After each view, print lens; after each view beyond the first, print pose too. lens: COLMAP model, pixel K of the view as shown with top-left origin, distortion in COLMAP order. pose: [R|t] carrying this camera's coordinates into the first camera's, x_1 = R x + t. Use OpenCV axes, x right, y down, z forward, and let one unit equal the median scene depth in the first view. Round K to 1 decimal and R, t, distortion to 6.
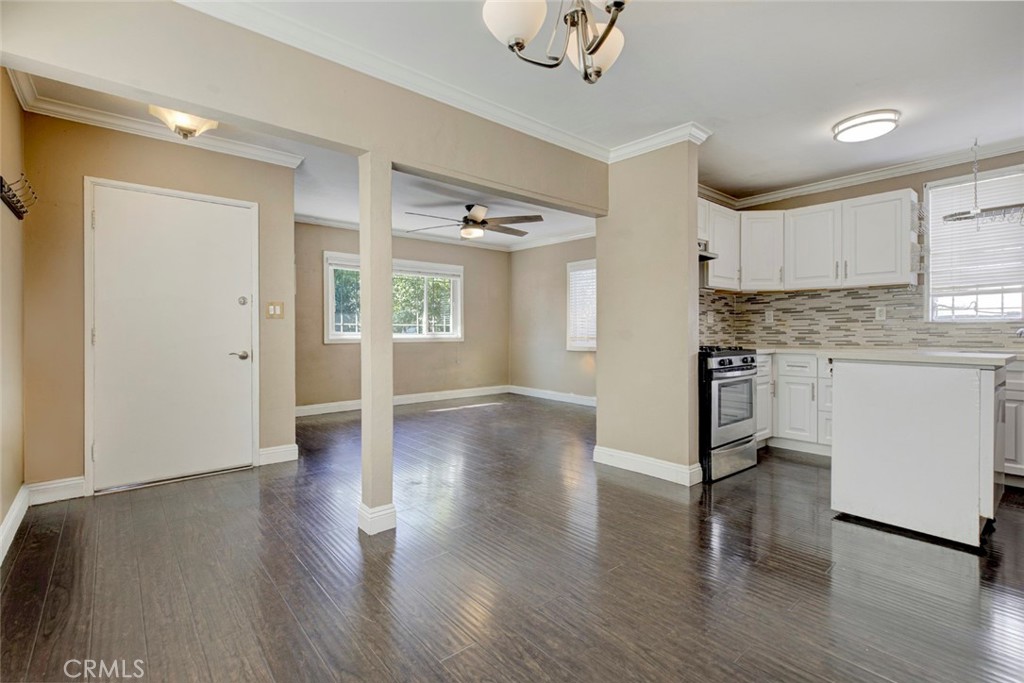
lens RADIAL K [[459.2, 0, 517.7], [0, 459.2, 333.0], [0, 0, 1]] dist [0.011607, 0.000108]
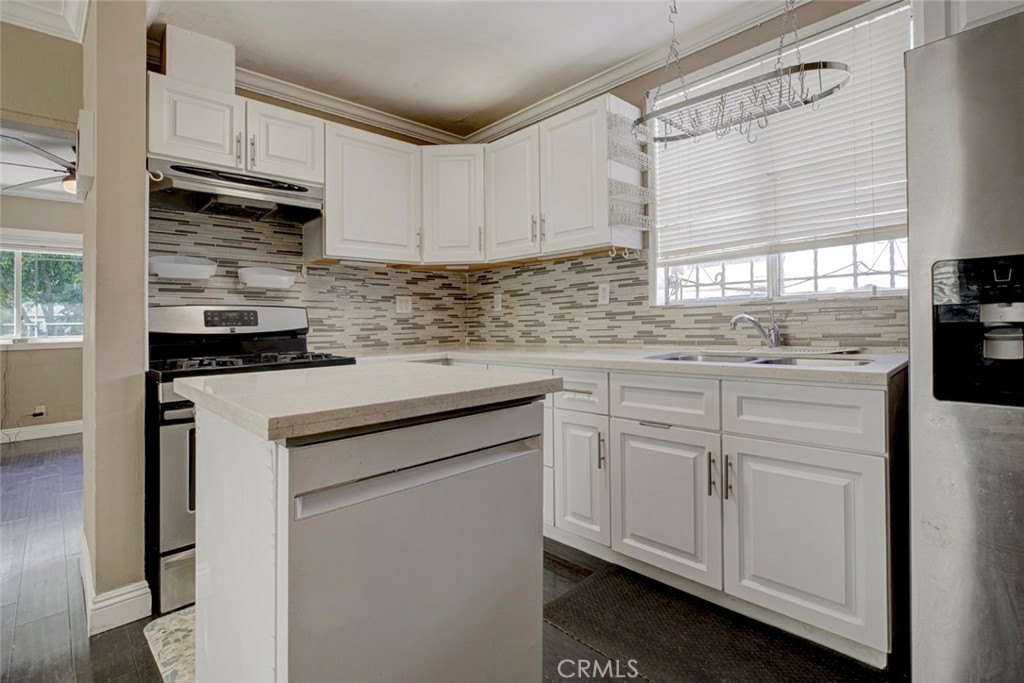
lens RADIAL K [[470.0, 0, 514.7], [0, 470.0, 316.0], [0, 0, 1]] dist [0.012554, 0.000354]
pose [[0.998429, -0.021672, 0.051666, 0.635234], [0.022530, 0.999617, -0.016088, -0.003424], [-0.051297, 0.017226, 0.998535, 0.346624]]
